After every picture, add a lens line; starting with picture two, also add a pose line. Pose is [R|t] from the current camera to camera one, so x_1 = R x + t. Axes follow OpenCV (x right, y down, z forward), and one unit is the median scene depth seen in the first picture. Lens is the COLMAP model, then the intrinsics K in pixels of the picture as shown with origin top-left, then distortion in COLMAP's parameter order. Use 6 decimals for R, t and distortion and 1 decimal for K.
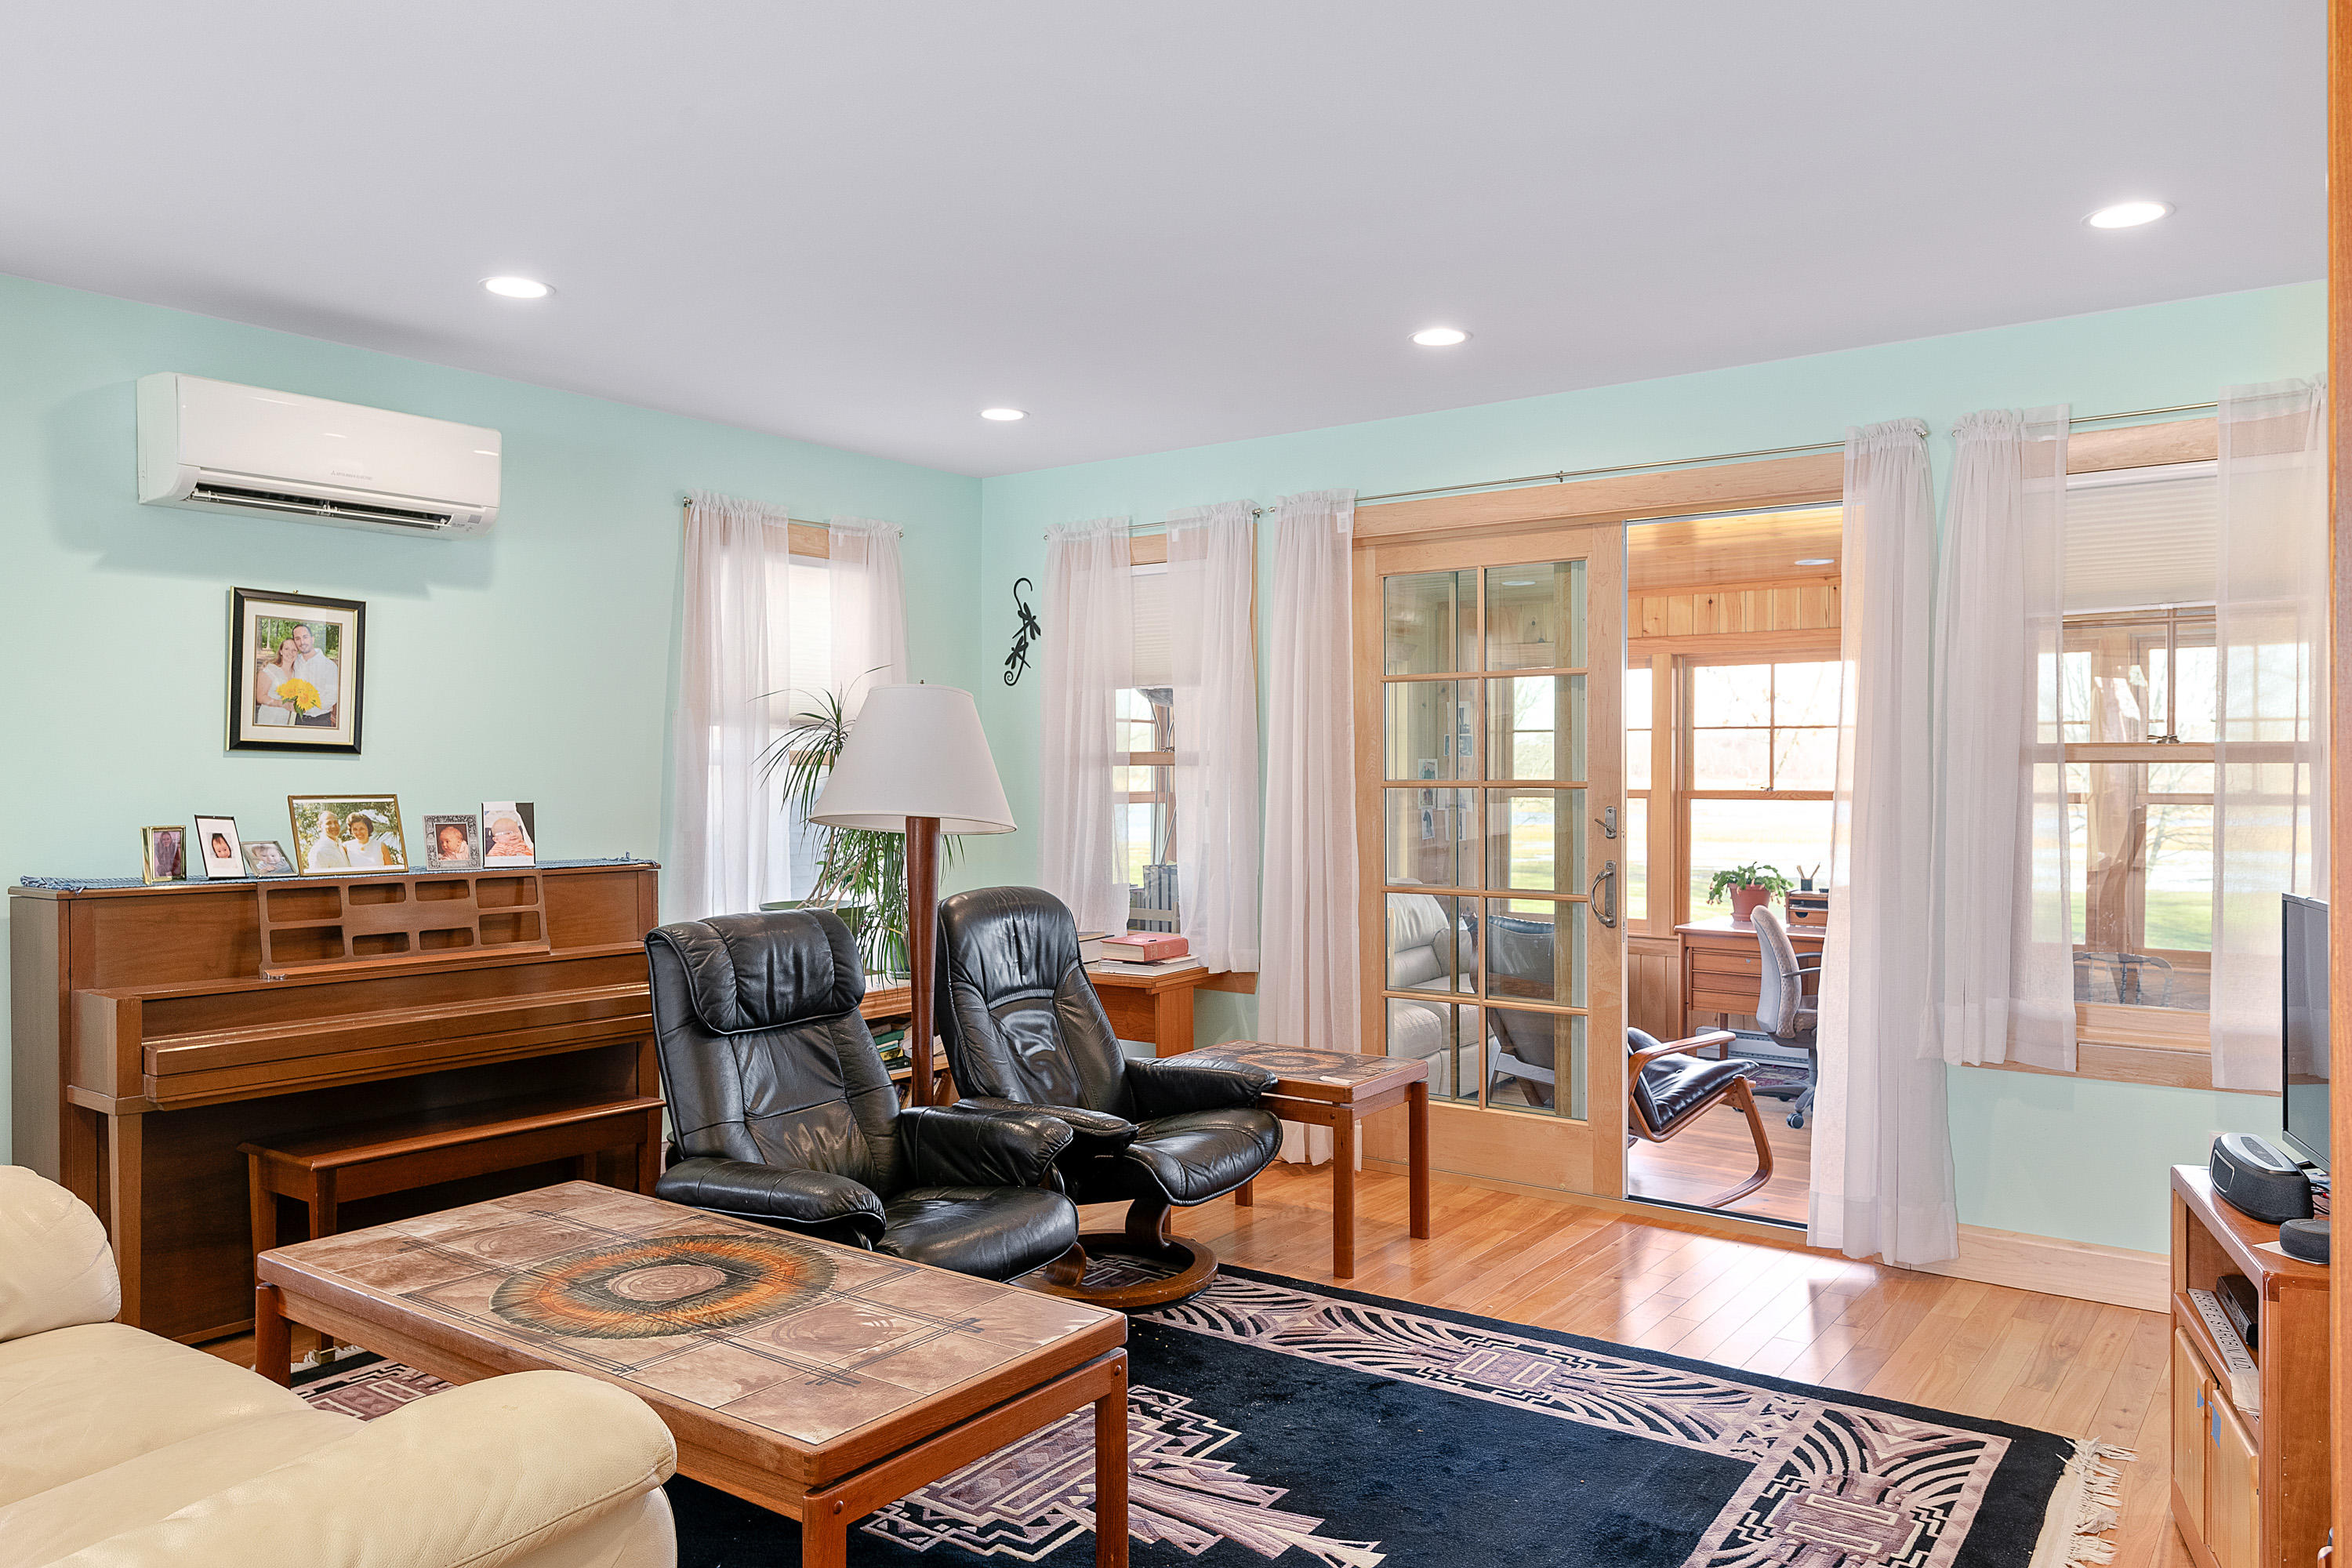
lens RADIAL K [[1578.2, 0, 1176.0], [0, 1578.2, 821.8], [0, 0, 1]] dist [0.000882, -0.002674]
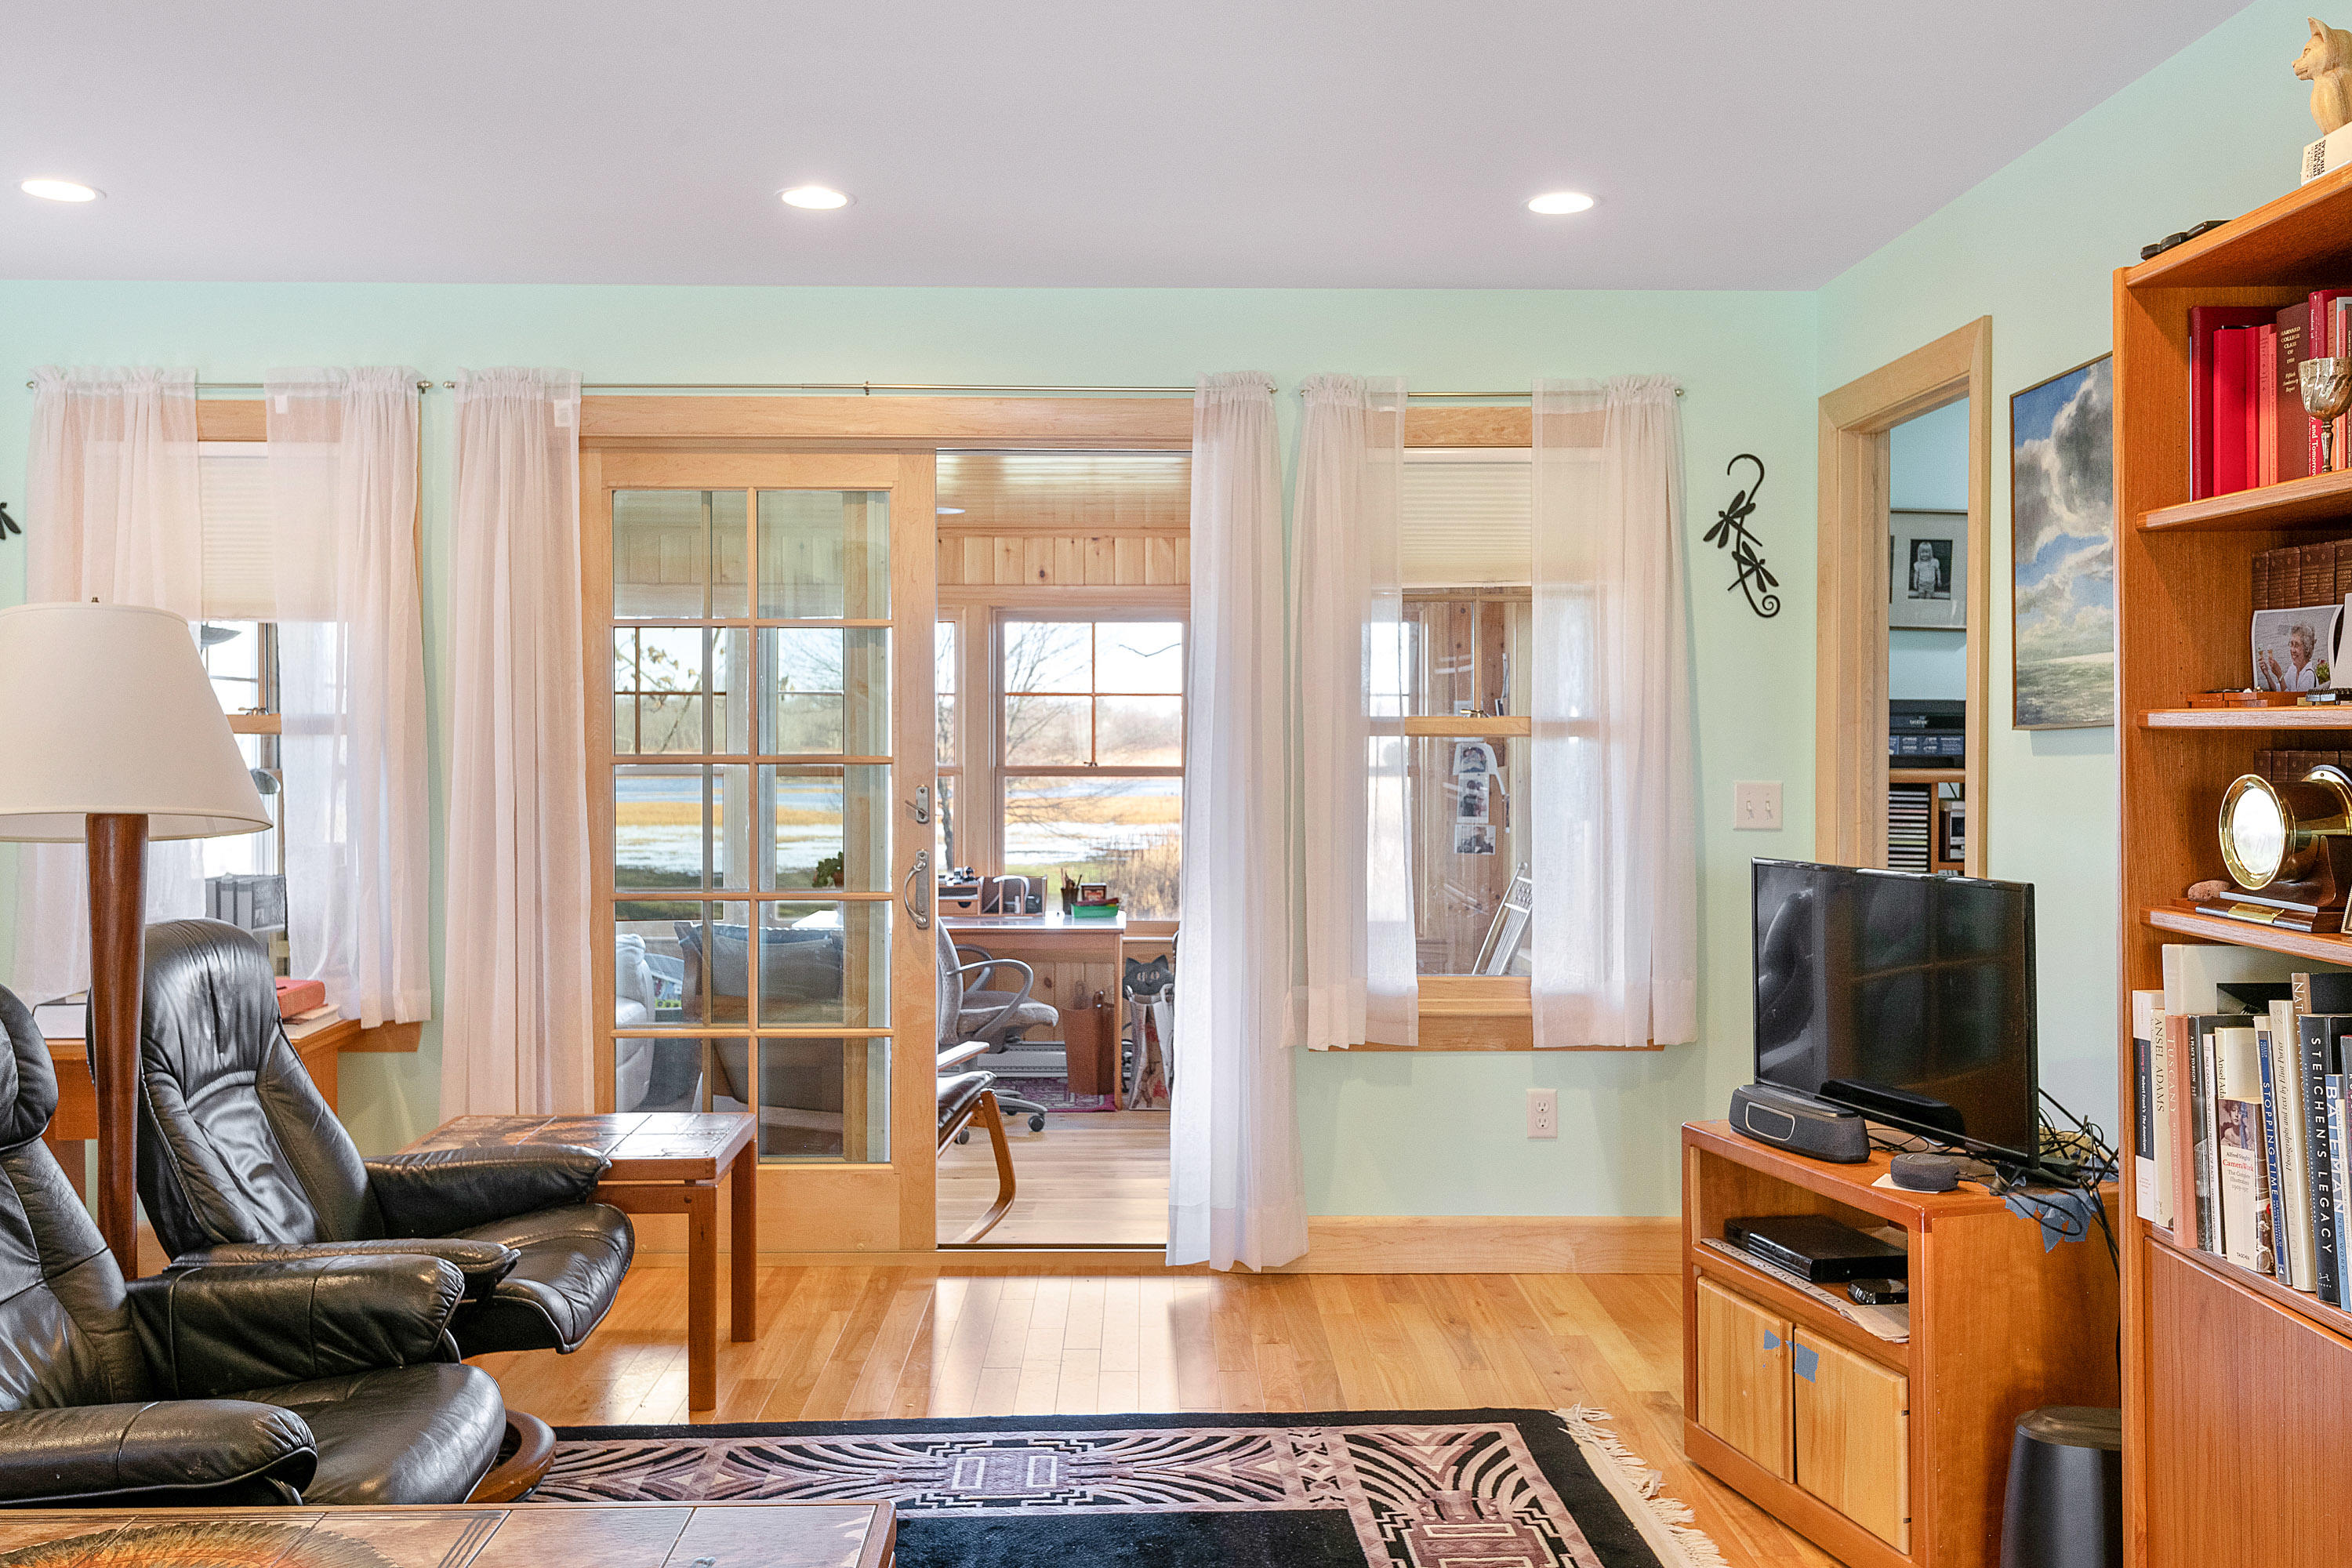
lens RADIAL K [[1868.6, 0, 1176.0], [0, 1868.6, 784.0], [0, 0, 1]] dist [0.058930, -0.087606]
pose [[0.801341, -0.010500, 0.598115, -0.257086], [0.017533, 0.999829, -0.005938, -0.002813], [-0.597951, 0.015245, 0.801388, 0.137812]]
